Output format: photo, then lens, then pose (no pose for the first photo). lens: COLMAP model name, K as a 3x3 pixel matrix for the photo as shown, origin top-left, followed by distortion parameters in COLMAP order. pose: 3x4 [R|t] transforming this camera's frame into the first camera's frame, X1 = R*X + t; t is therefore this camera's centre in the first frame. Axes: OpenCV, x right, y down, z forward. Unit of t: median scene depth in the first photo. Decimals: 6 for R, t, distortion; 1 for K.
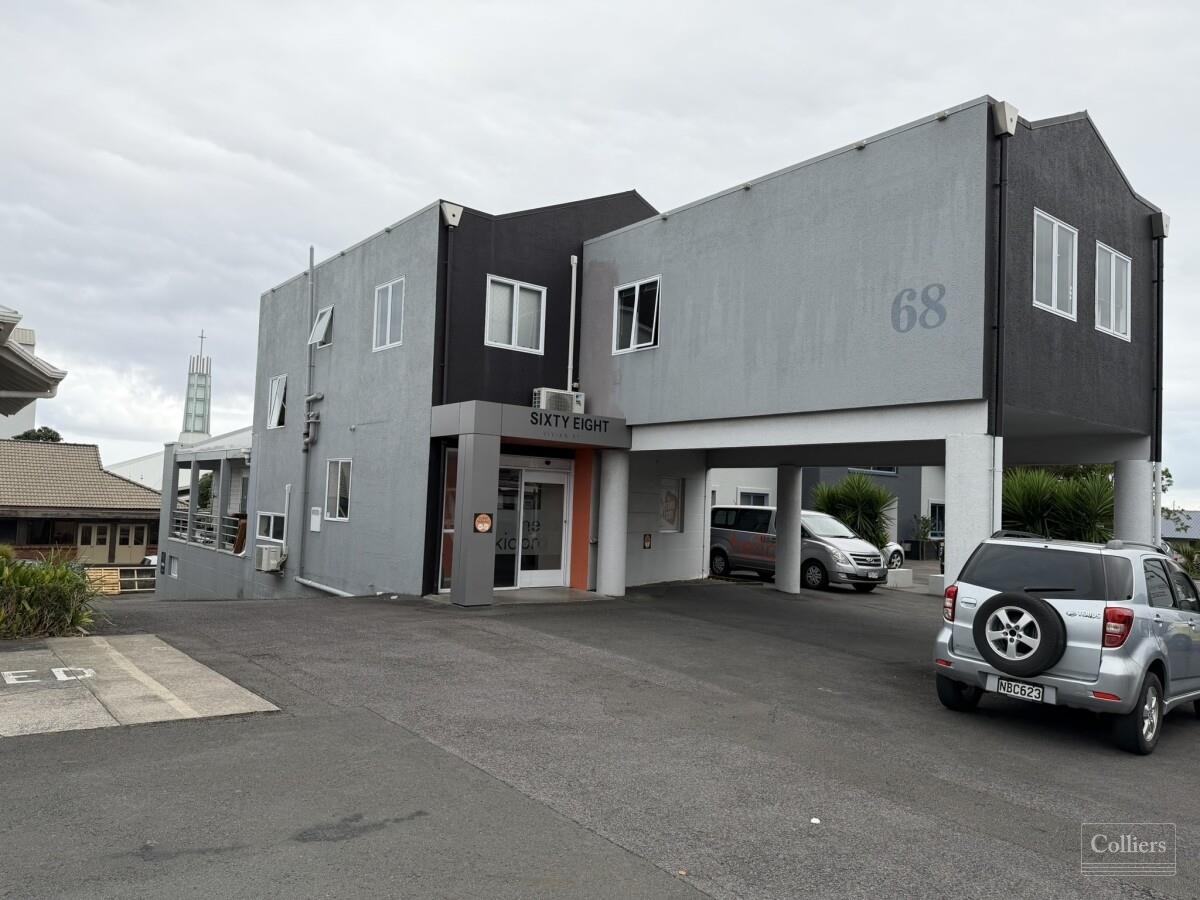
lens RADIAL K [[838.9, 0, 600.0], [0, 838.9, 450.0], [0, 0, 1]] dist [0.091449, -0.136618]
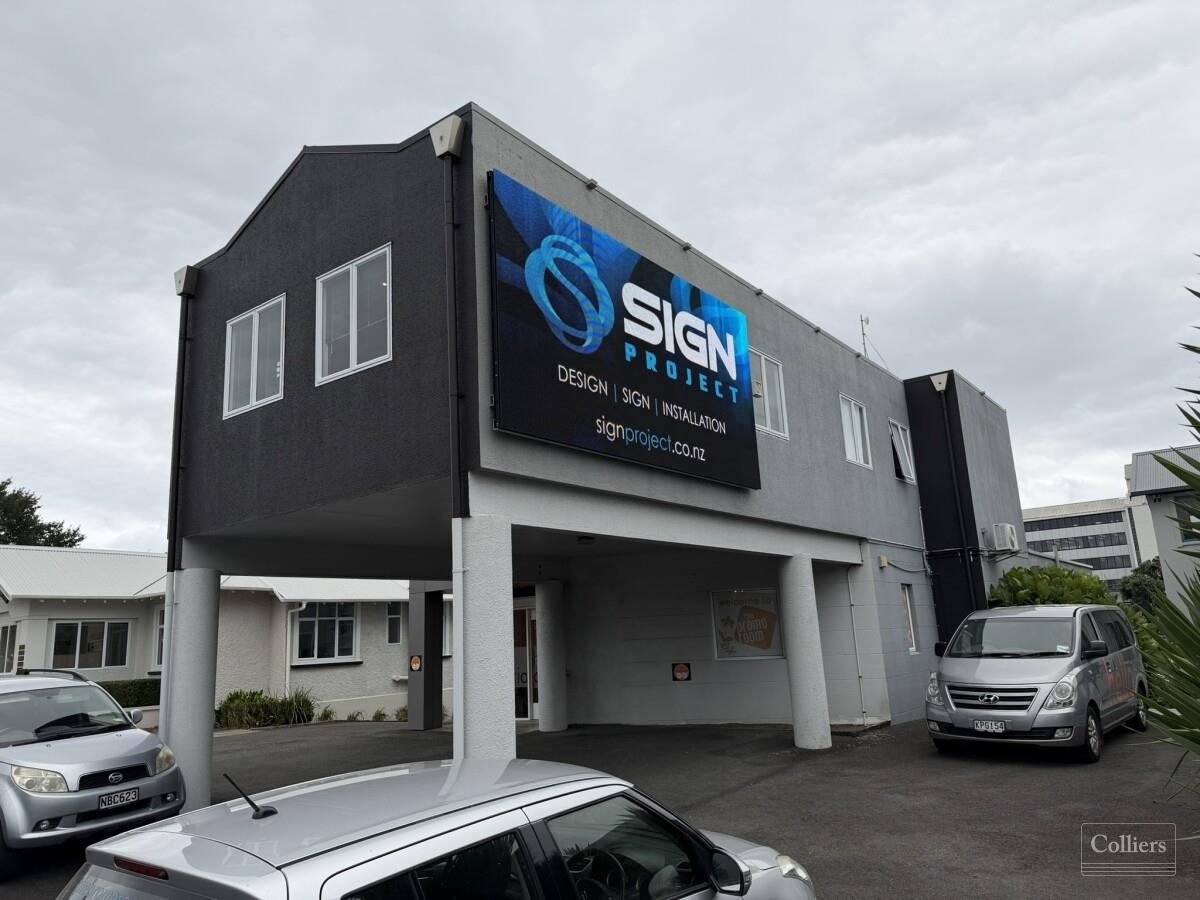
lens RADIAL K [[838.9, 0, 600.0], [0, 838.9, 450.0], [0, 0, 1]] dist [0.091449, -0.136618]
pose [[0.237418, -0.265196, -0.934507, 1.066160], [0.121290, 0.962578, -0.242347, 0.104584], [0.963806, -0.055809, 0.260699, 0.826427]]
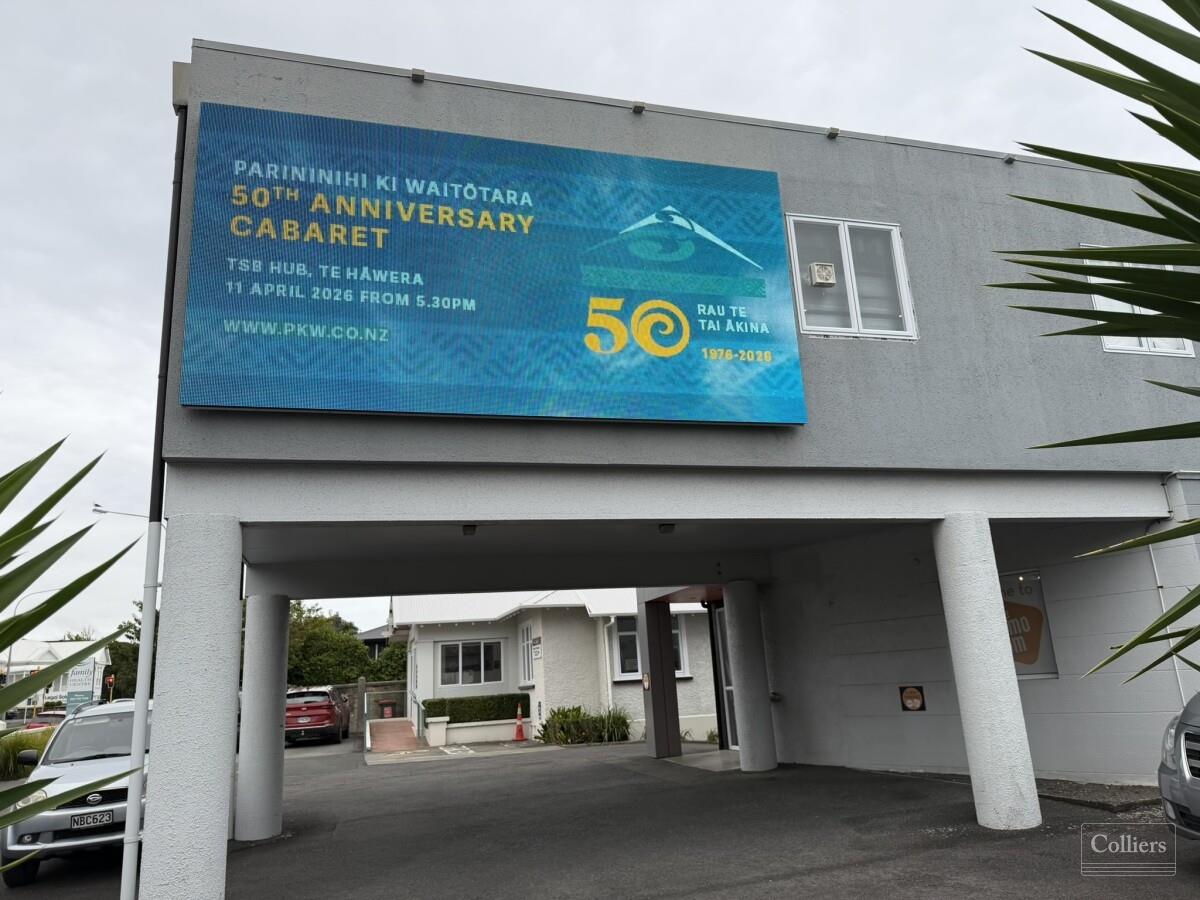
lens RADIAL K [[848.9, 0, 600.0], [0, 848.9, 450.0], [0, 0, 1]] dist [0.065274, -0.100876]
pose [[-0.391049, -0.260104, -0.882851, 0.865538], [0.102478, 0.940966, -0.322617, 0.136650], [0.914647, -0.216632, -0.341309, 1.223291]]
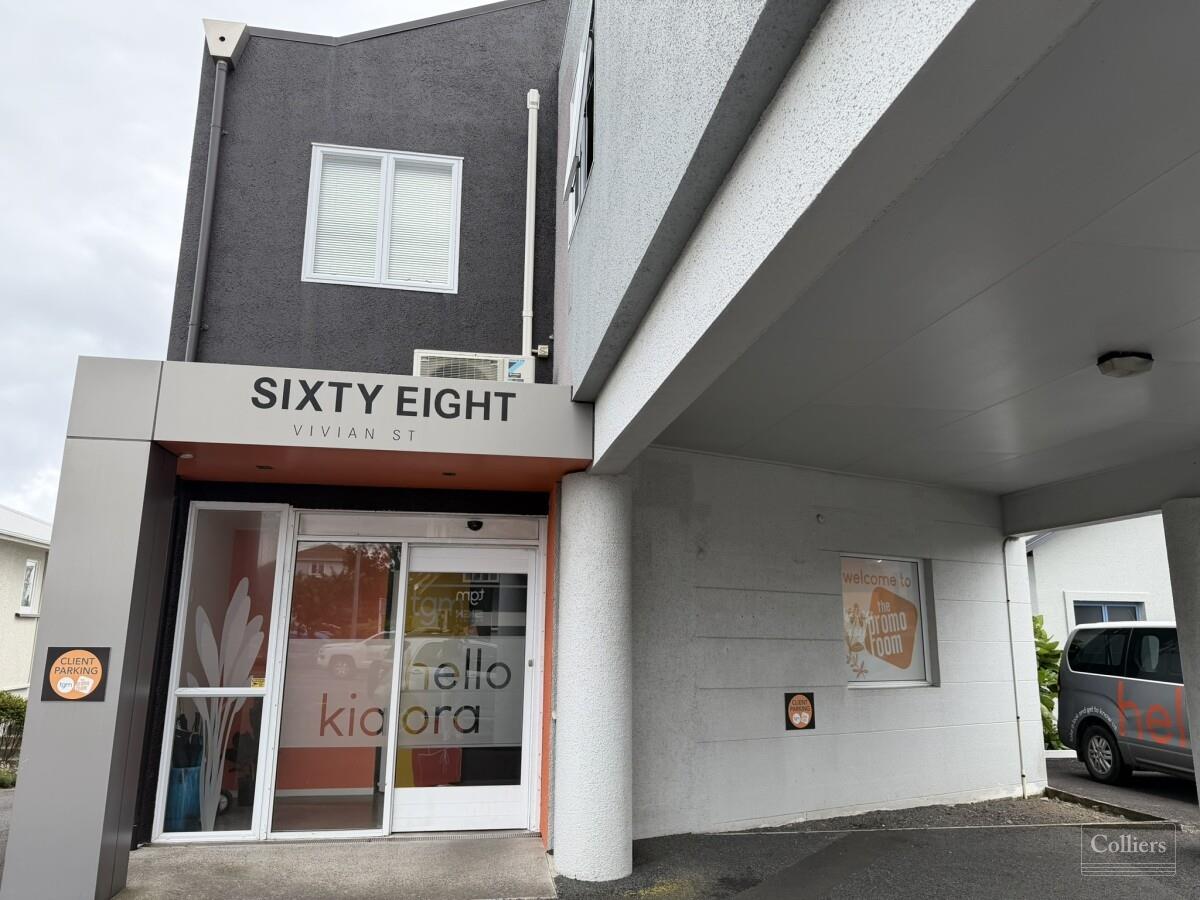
lens RADIAL K [[838.9, 0, 600.0], [0, 838.9, 450.0], [0, 0, 1]] dist [0.091449, -0.136618]
pose [[0.870448, -0.133862, -0.473711, 0.216937], [0.055420, 0.982847, -0.175900, 0.059577], [0.489132, 0.126859, 0.862935, 0.675836]]
